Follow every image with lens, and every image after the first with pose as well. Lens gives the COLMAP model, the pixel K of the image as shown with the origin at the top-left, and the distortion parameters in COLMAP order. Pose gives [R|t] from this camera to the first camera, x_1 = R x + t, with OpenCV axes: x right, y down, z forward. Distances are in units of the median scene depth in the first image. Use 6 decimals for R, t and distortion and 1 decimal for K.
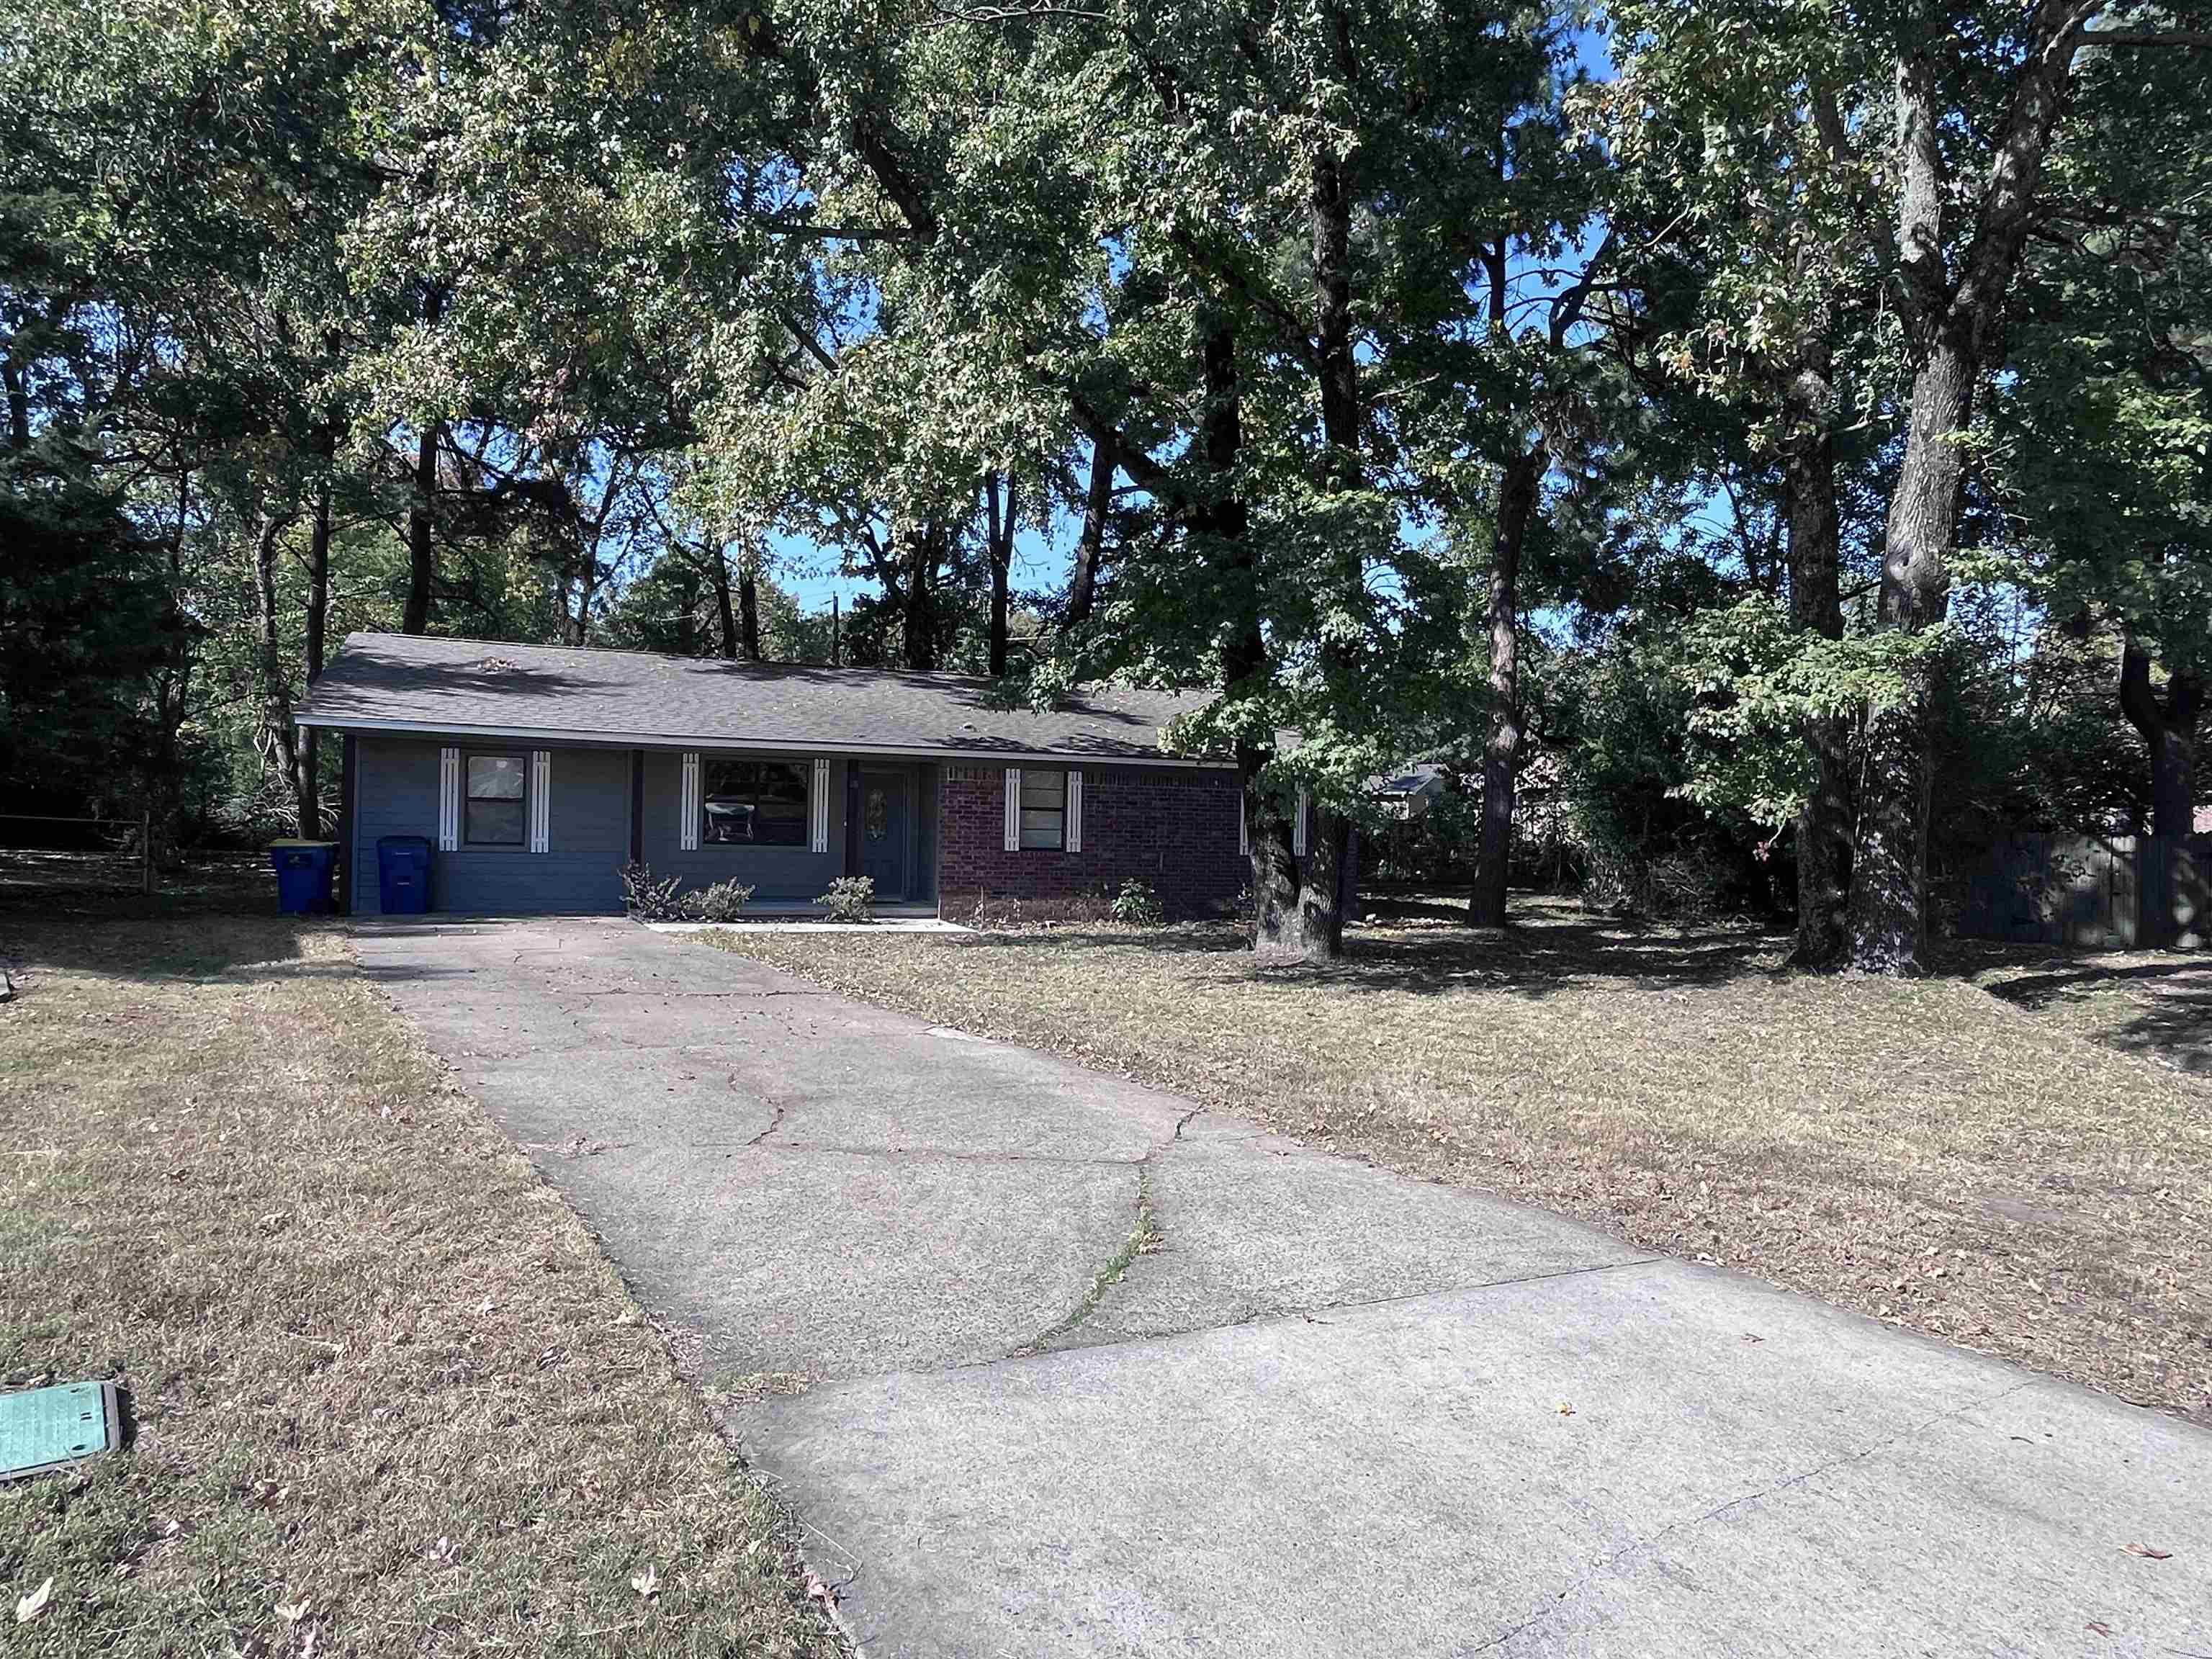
lens RADIAL K [[1286.6, 0, 1106.0], [0, 1286.6, 829.5], [0, 0, 1]] dist [-0.000099, -0.000080]
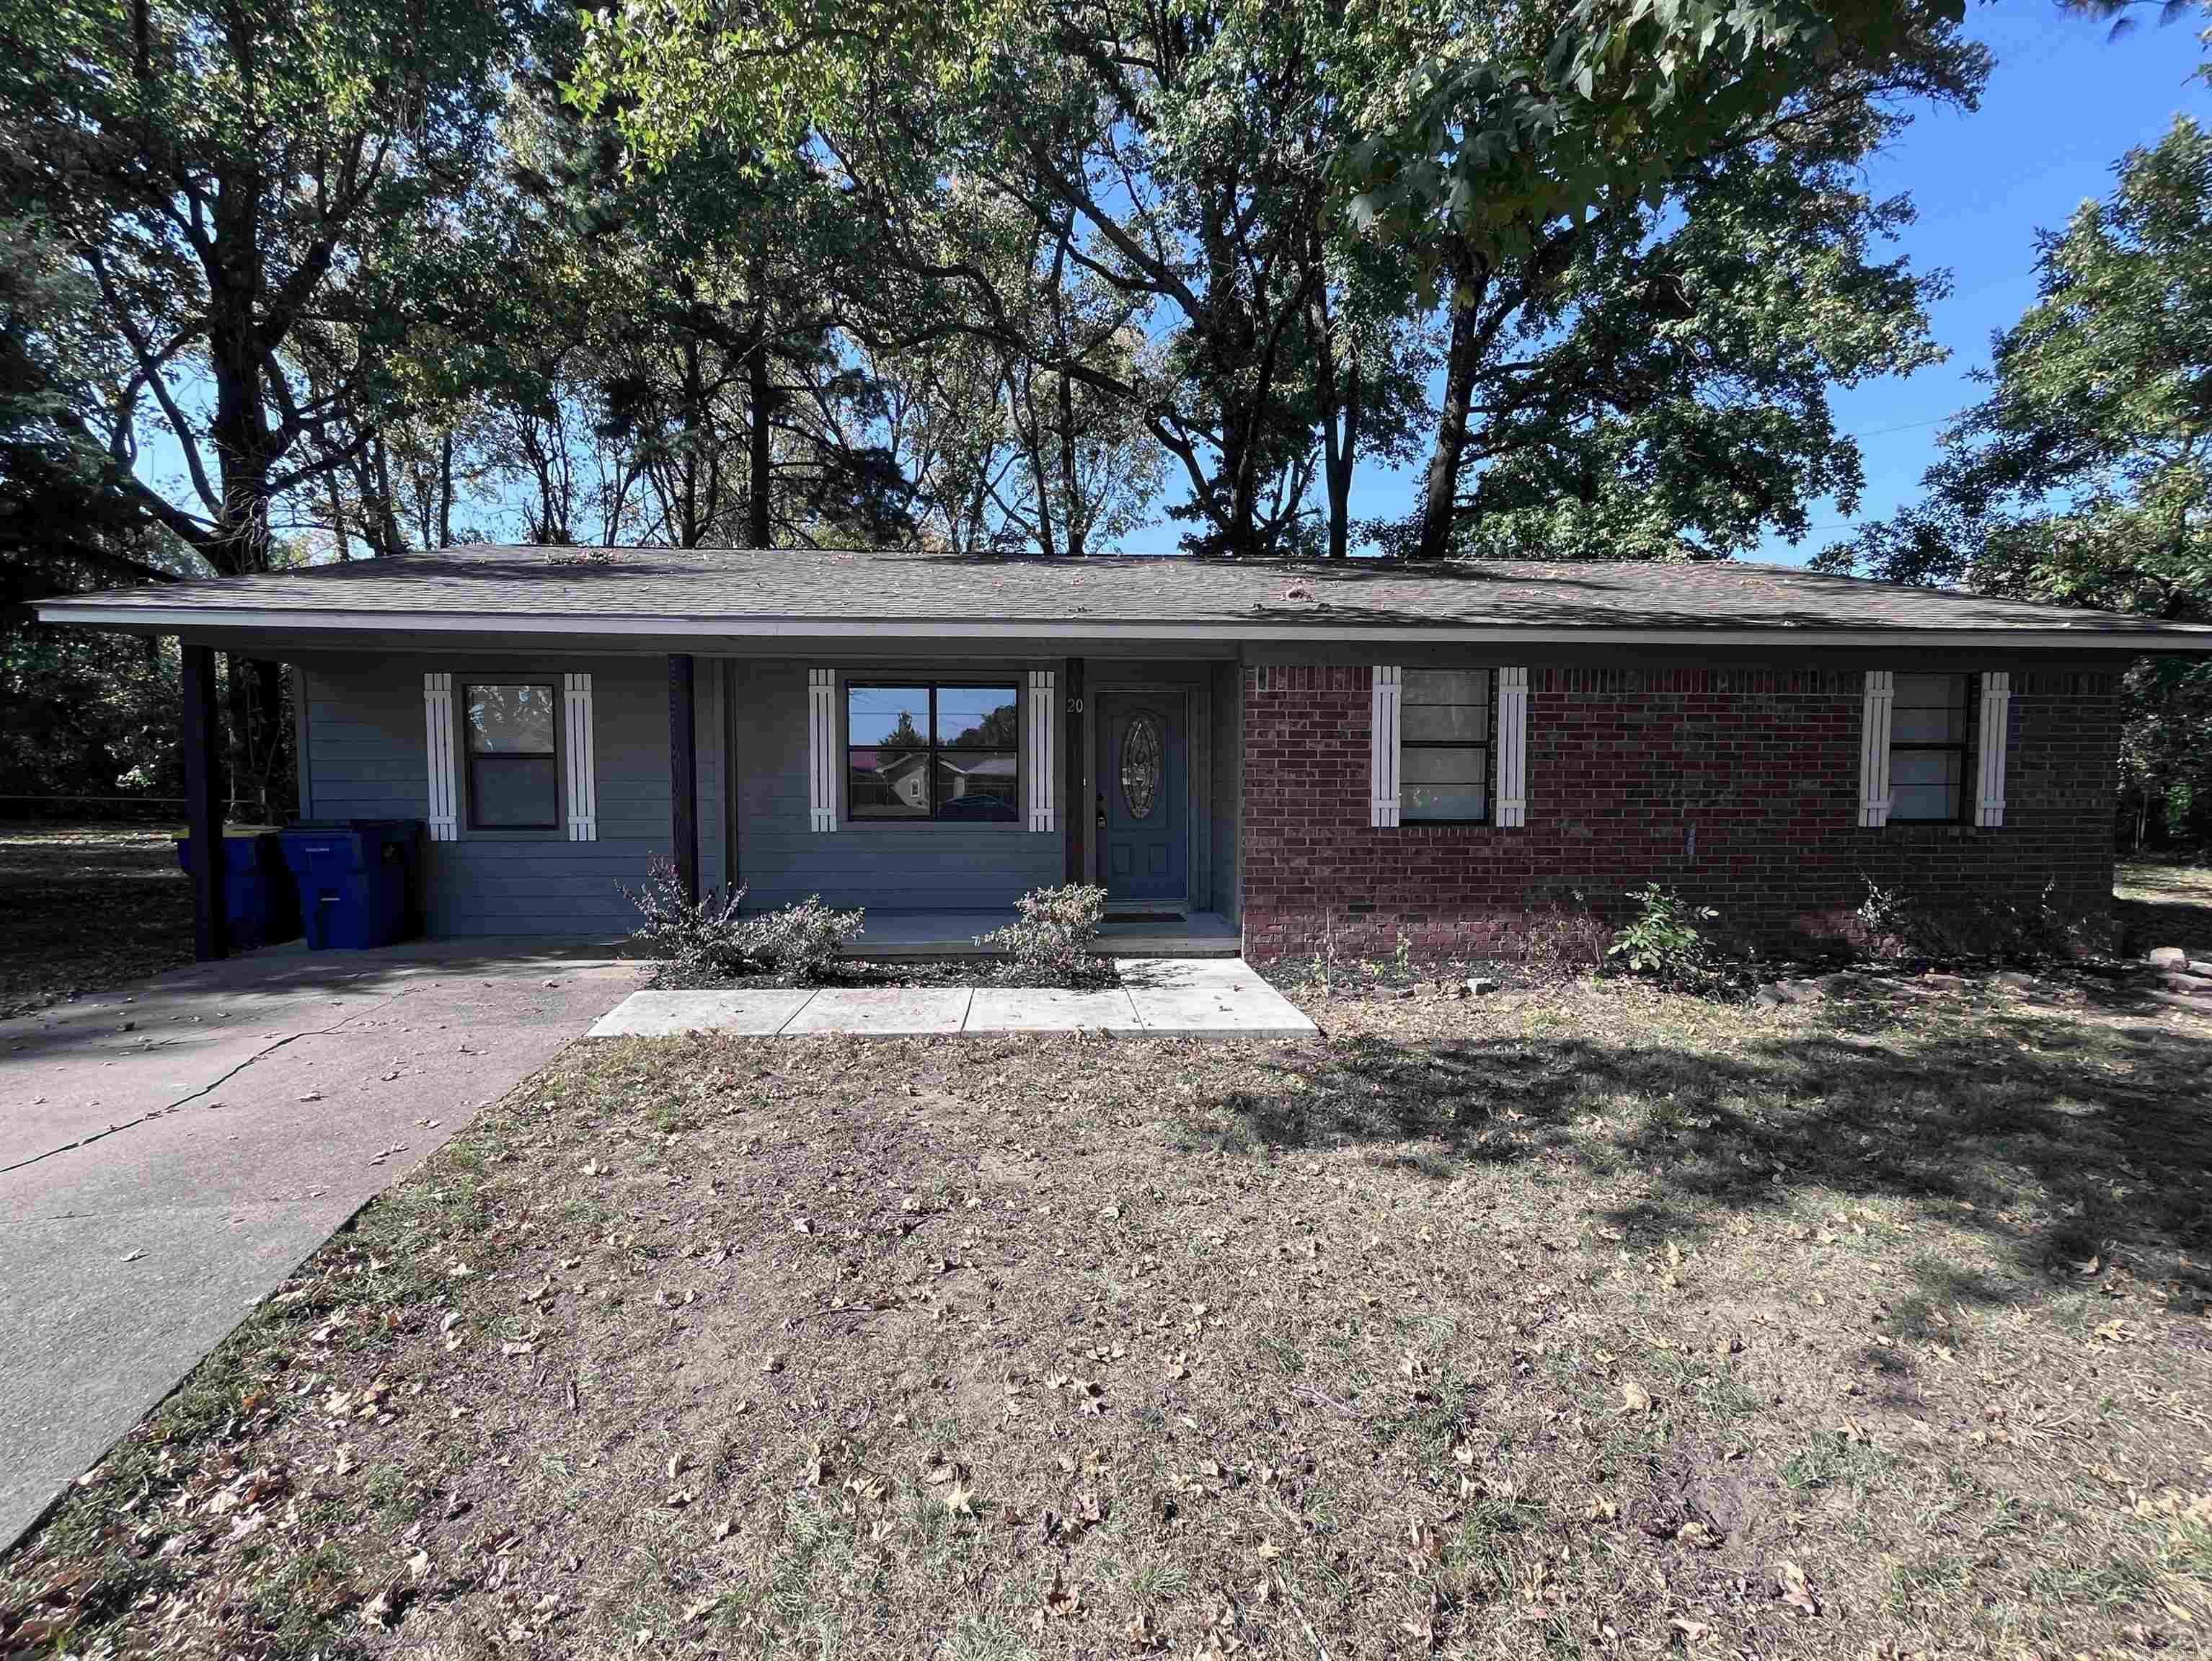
lens RADIAL K [[884.9, 0, 1106.0], [0, 884.9, 830.5], [0, 0, 1]] dist [-0.000297, -0.000163]
pose [[0.944804, -0.006500, -0.327570, -0.065186], [0.021648, 0.998857, 0.042618, 0.000750], [0.326919, -0.047357, 0.943865, 0.649609]]
